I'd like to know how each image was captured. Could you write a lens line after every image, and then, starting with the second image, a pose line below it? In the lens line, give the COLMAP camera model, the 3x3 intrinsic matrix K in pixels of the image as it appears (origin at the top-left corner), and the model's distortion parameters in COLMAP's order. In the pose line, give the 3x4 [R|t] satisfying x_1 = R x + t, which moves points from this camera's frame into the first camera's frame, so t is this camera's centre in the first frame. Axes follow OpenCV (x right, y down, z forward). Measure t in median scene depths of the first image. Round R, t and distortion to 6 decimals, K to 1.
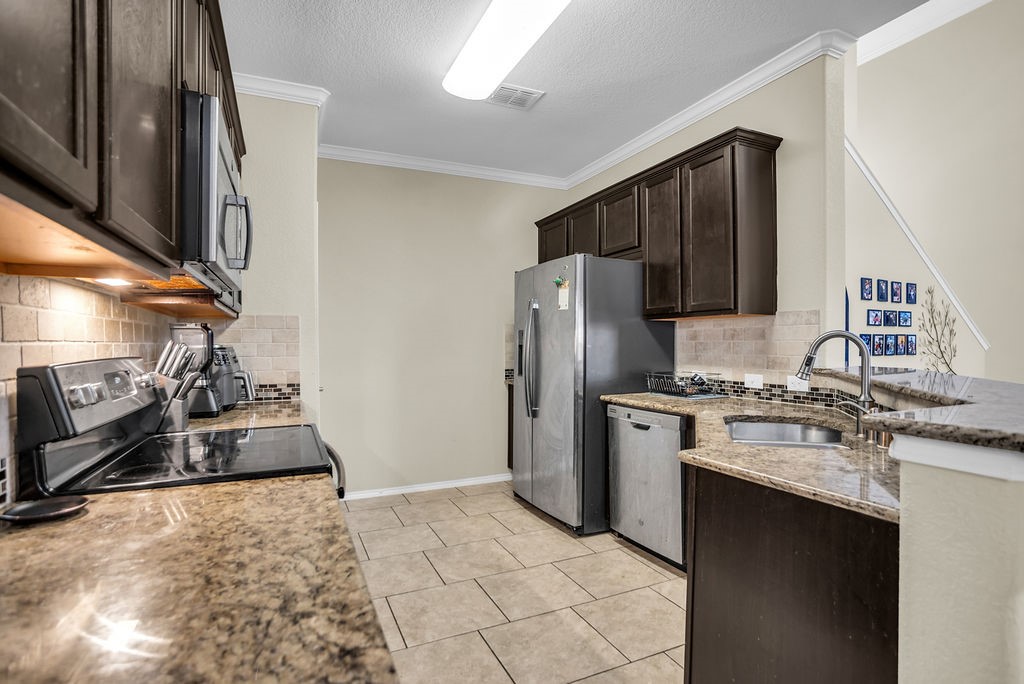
lens RADIAL K [[512.8, 0, 515.7], [0, 512.8, 343.2], [0, 0, 1]] dist [-0.042456, -0.000608]
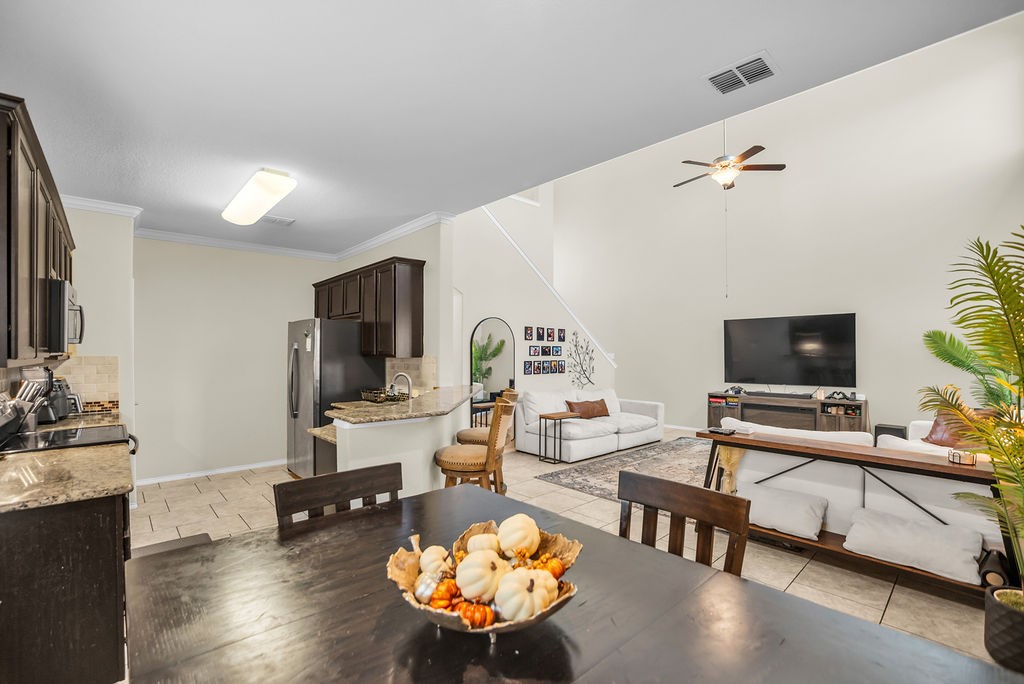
lens RADIAL K [[480.0, 0, 508.6], [0, 480.0, 349.2], [0, 0, 1]] dist [0.002006, 0.001937]
pose [[0.966094, 0.003540, 0.258167, 0.339997], [-0.003113, 0.999993, -0.002064, -0.077048], [-0.258172, 0.001190, 0.966098, -0.710507]]
